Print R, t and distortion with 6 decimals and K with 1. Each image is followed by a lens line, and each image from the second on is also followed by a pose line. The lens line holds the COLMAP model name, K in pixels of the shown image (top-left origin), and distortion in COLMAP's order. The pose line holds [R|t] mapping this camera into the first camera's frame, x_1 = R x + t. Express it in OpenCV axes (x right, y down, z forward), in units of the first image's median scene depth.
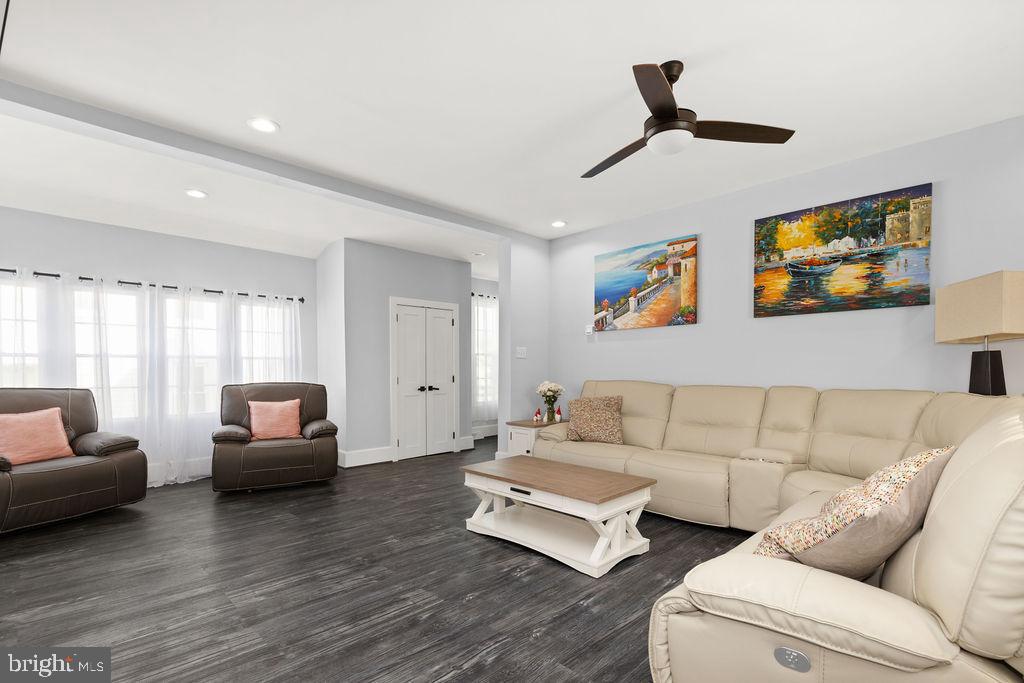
lens RADIAL K [[459.4, 0, 516.6], [0, 459.4, 378.0], [0, 0, 1]] dist [0.006619, -0.002243]
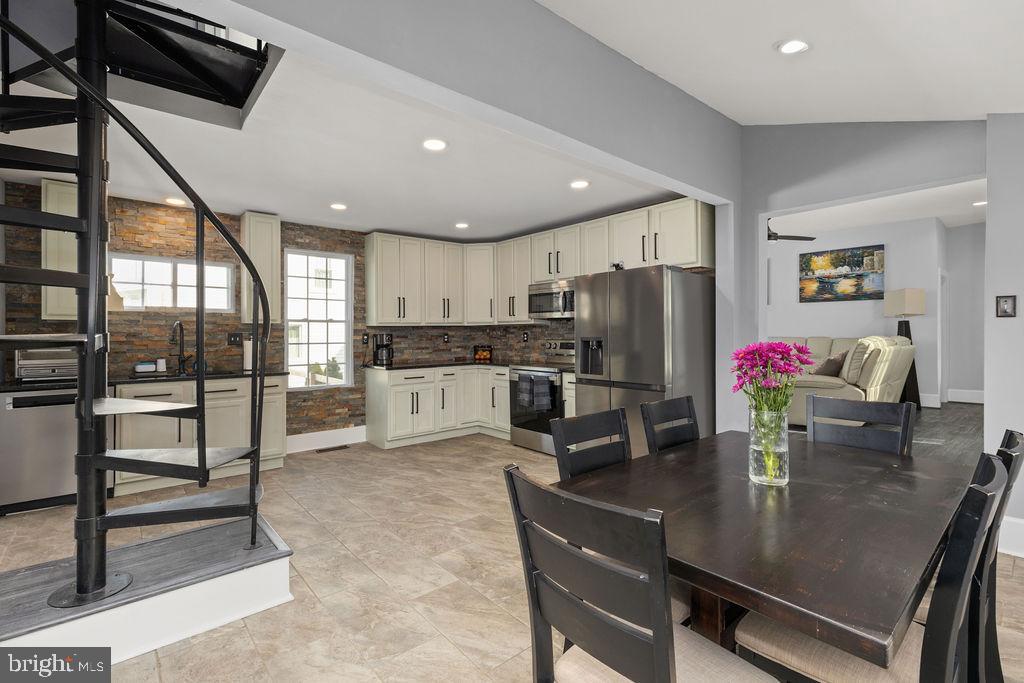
lens RADIAL K [[459.4, 0, 504.8], [0, 459.4, 334.0], [0, 0, 1]] dist [0.006619, -0.002243]
pose [[0.996739, 0.000787, -0.080691, -0.608121], [-0.001980, 0.999890, -0.014711, 0.035498], [0.080670, 0.014823, 0.996631, -1.112904]]
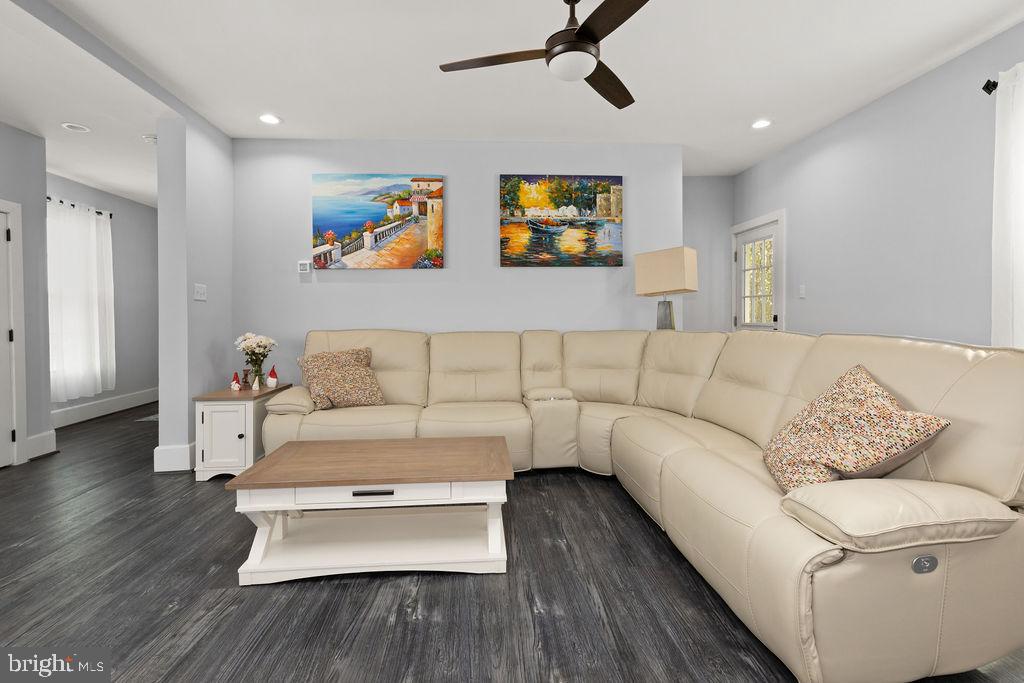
lens RADIAL K [[459.4, 0, 505.8], [0, 459.4, 323.3], [0, 0, 1]] dist [0.006619, -0.002243]
pose [[0.666606, -0.013262, 0.745292, -0.275225], [0.021013, 0.999779, -0.001004, 0.000531], [-0.745114, 0.016330, 0.666737, 0.300670]]
